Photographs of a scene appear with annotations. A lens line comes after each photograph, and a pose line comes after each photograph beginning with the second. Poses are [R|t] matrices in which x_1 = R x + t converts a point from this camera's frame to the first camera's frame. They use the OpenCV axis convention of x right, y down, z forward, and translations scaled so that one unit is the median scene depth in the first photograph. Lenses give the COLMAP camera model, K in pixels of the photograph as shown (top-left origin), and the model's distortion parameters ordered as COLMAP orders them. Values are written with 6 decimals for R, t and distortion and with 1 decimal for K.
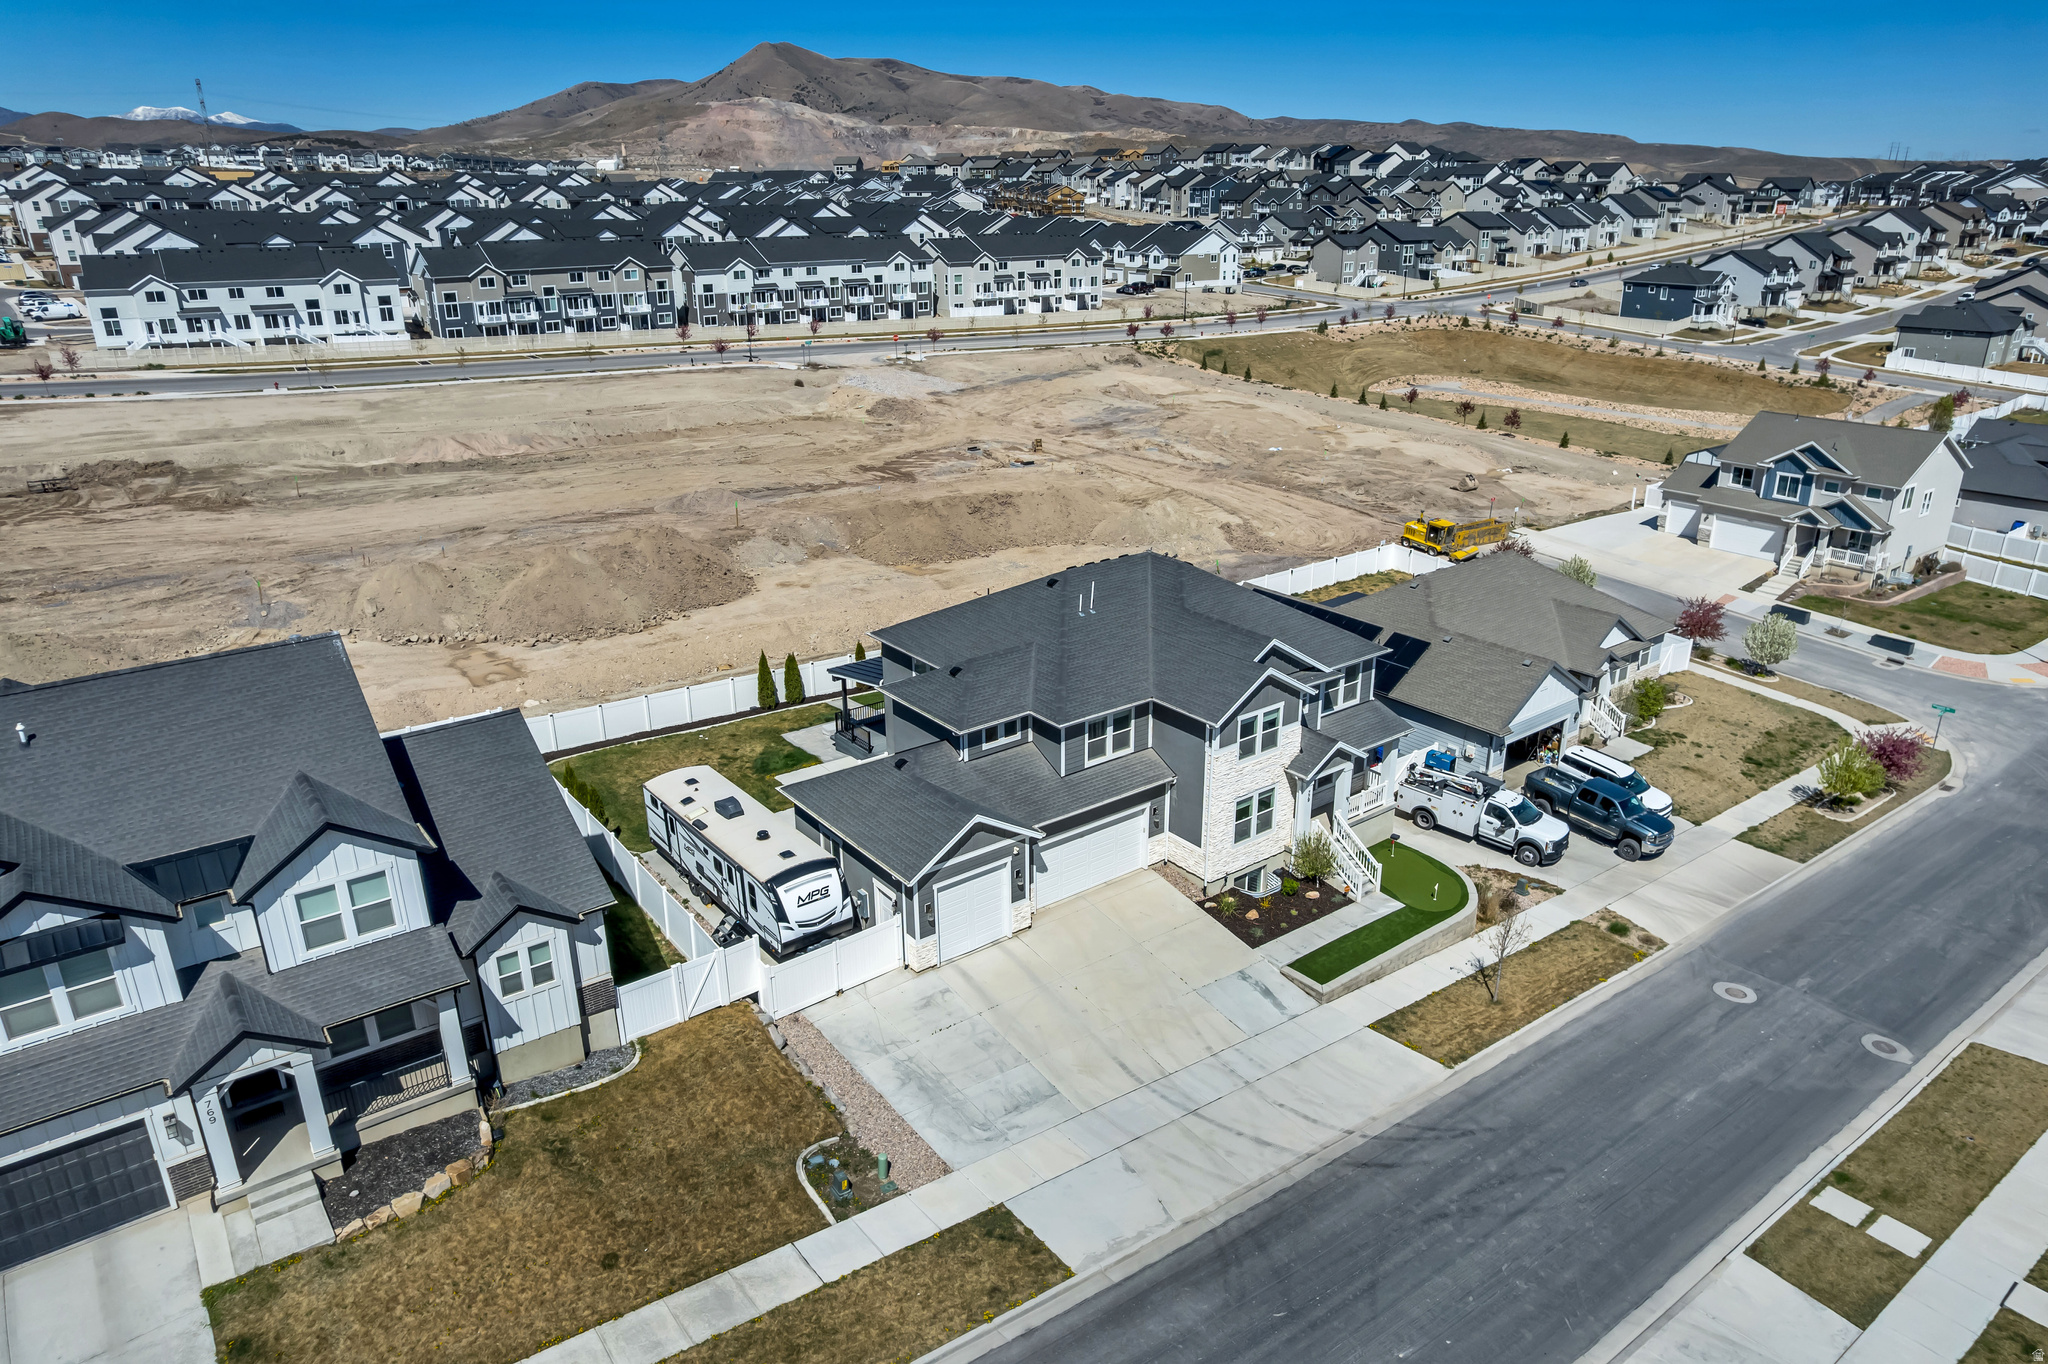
lens RADIAL K [[1318.7, 0, 1032.4], [0, 1318.7, 676.8], [0, 0, 1]] dist [-0.080140, 0.071380]
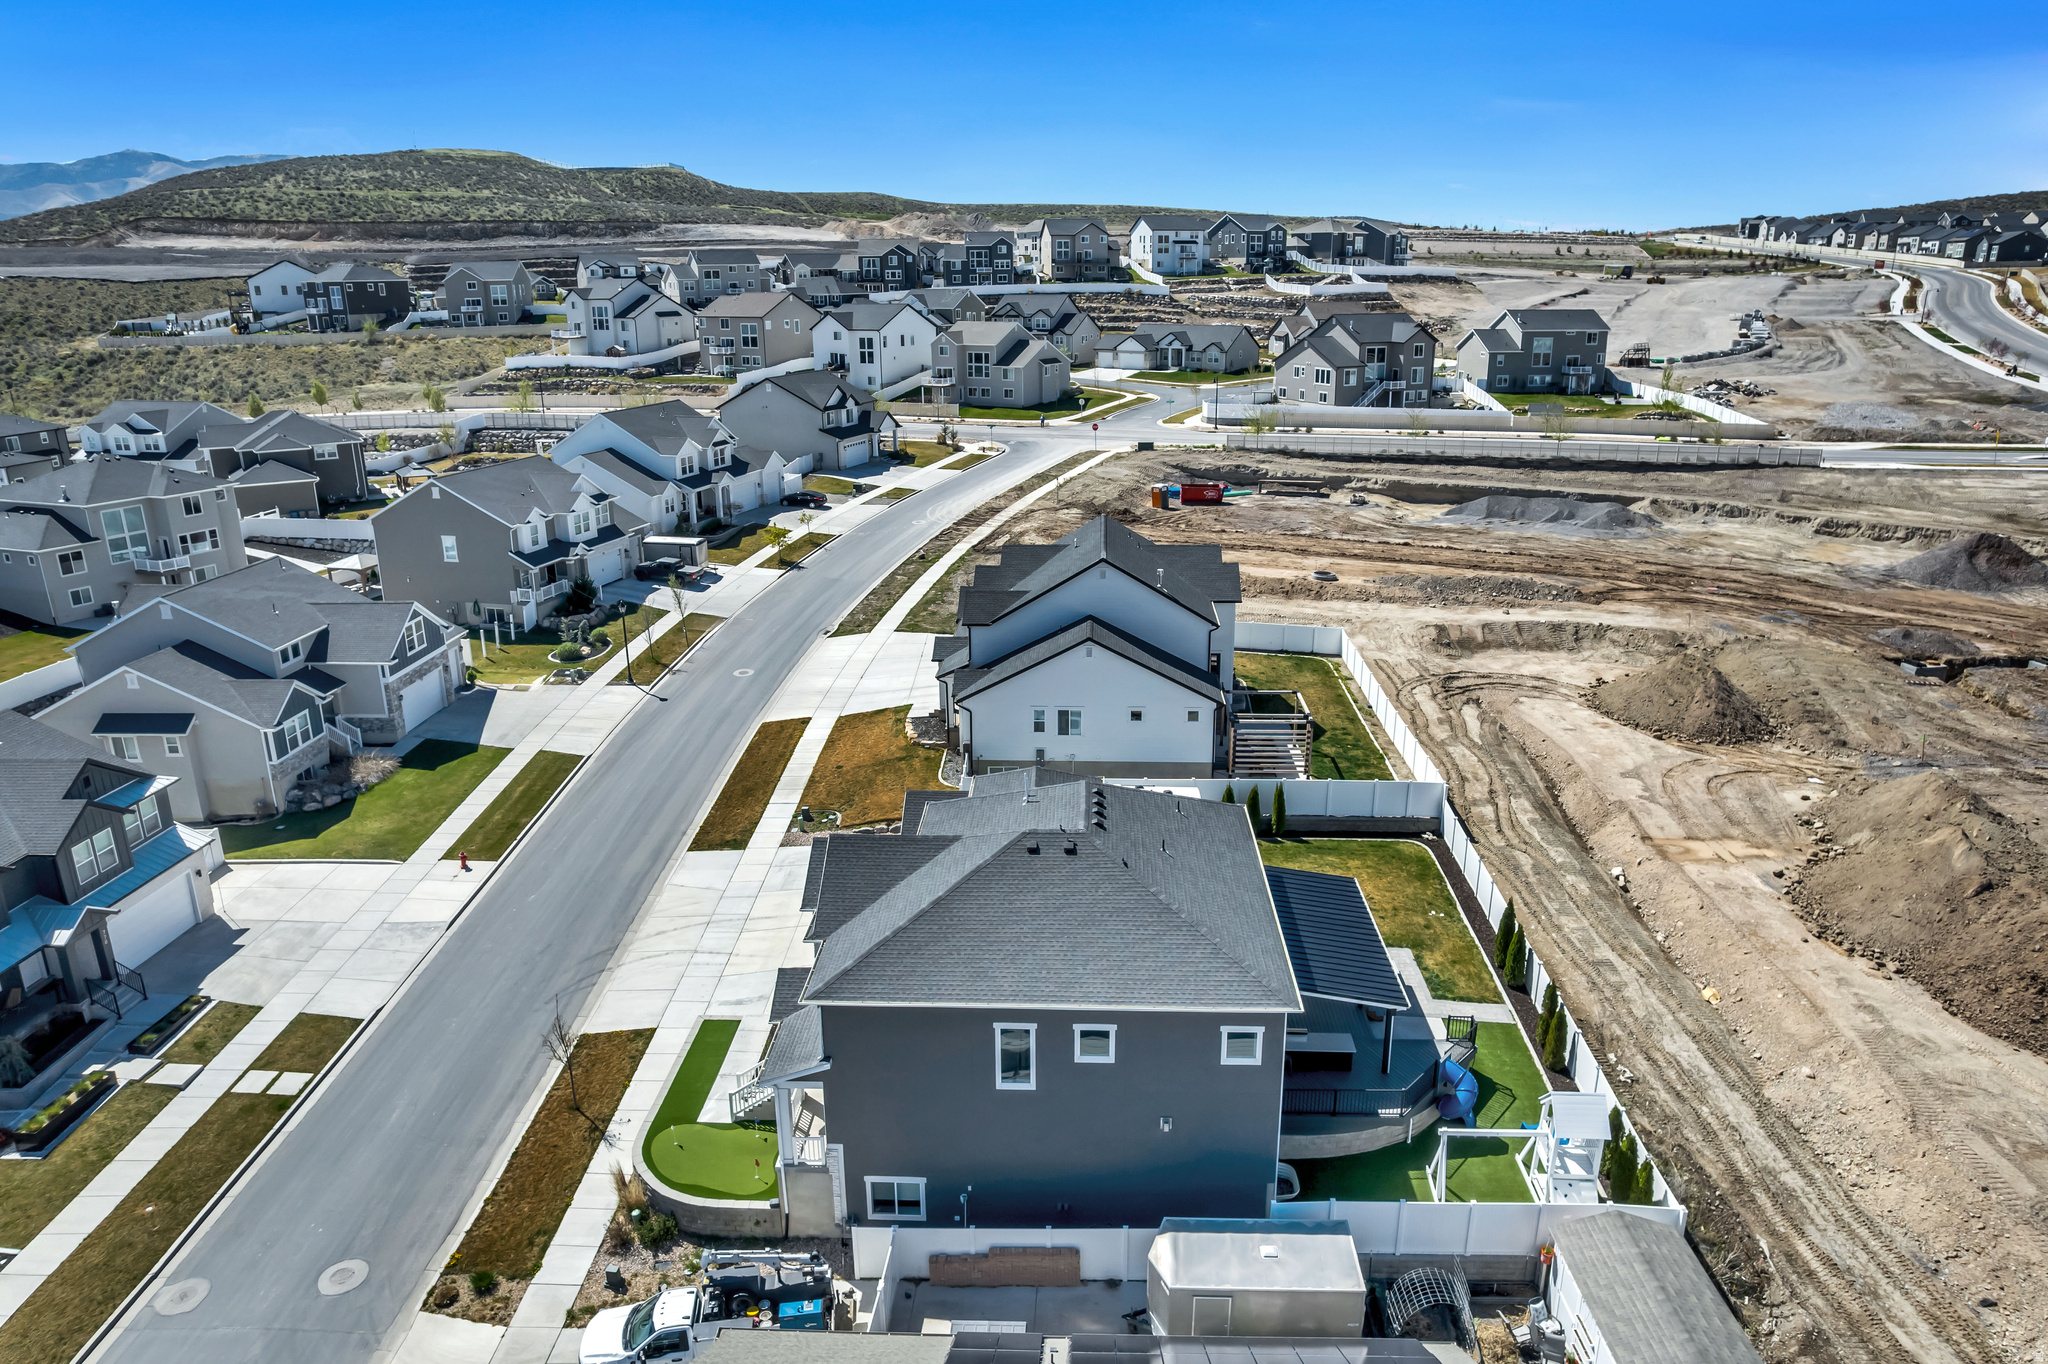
lens RADIAL K [[1318.7, 0, 1033.1], [0, 1318.7, 675.3], [0, 0, 1]] dist [-0.080140, 0.071380]
pose [[-0.643567, 0.233977, -0.728750, 0.383635], [-0.255777, 0.831646, 0.492893, -0.320776], [0.721387, 0.503607, -0.475374, 0.757452]]
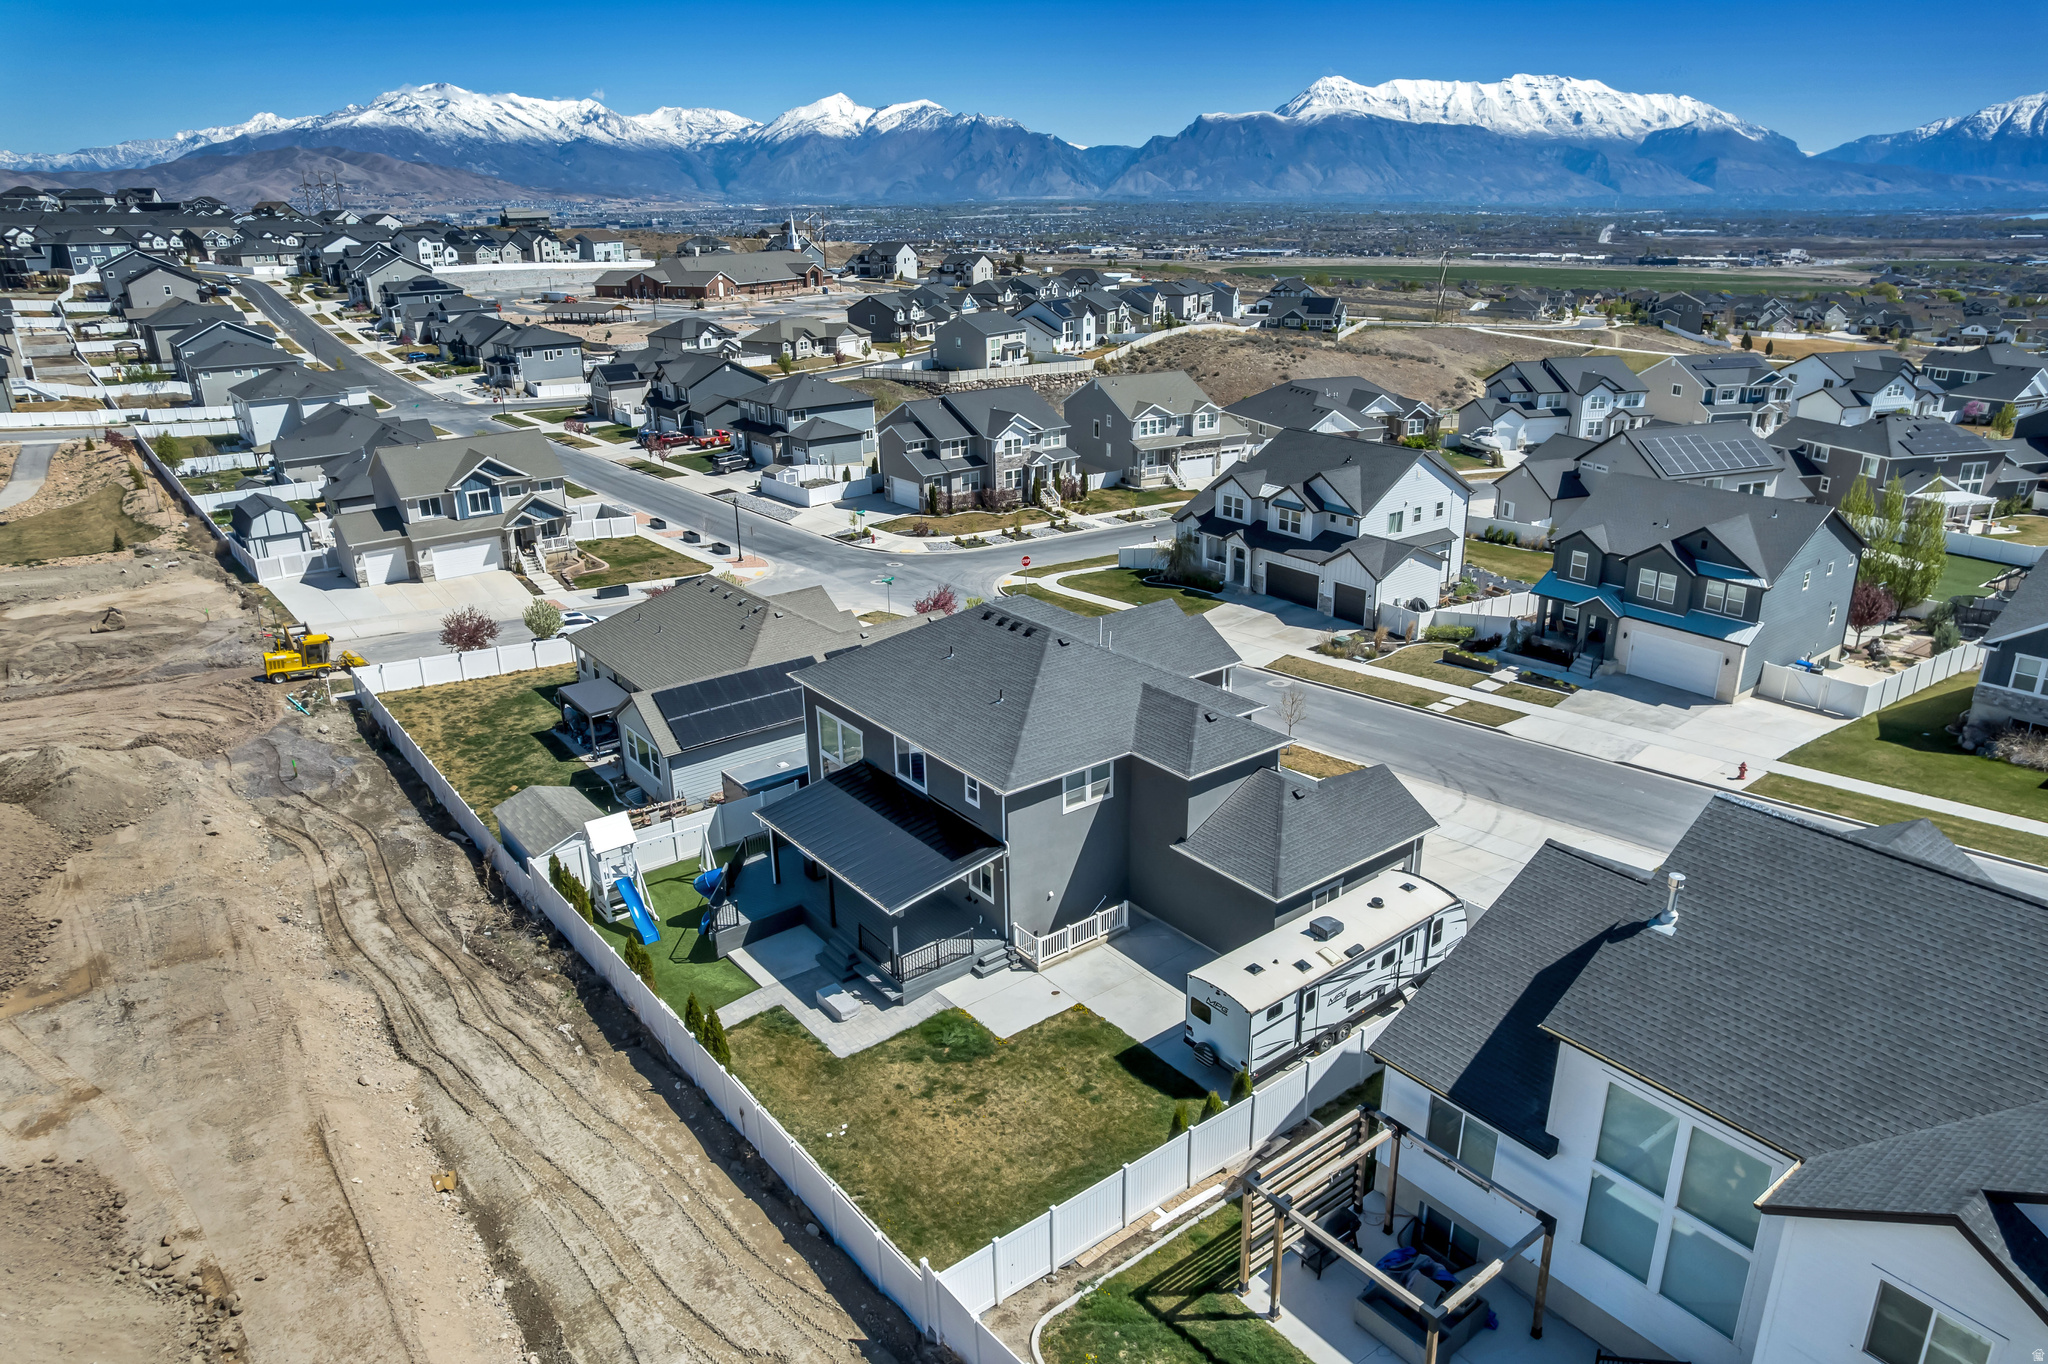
lens RADIAL K [[1318.7, 0, 1031.6], [0, 1318.7, 674.8], [0, 0, 1]] dist [-0.080140, 0.071380]
pose [[-0.004623, -0.335897, 0.941887, -0.502876], [0.360442, 0.878024, 0.314891, -0.201975], [-0.932770, 0.340952, 0.117012, 0.504057]]
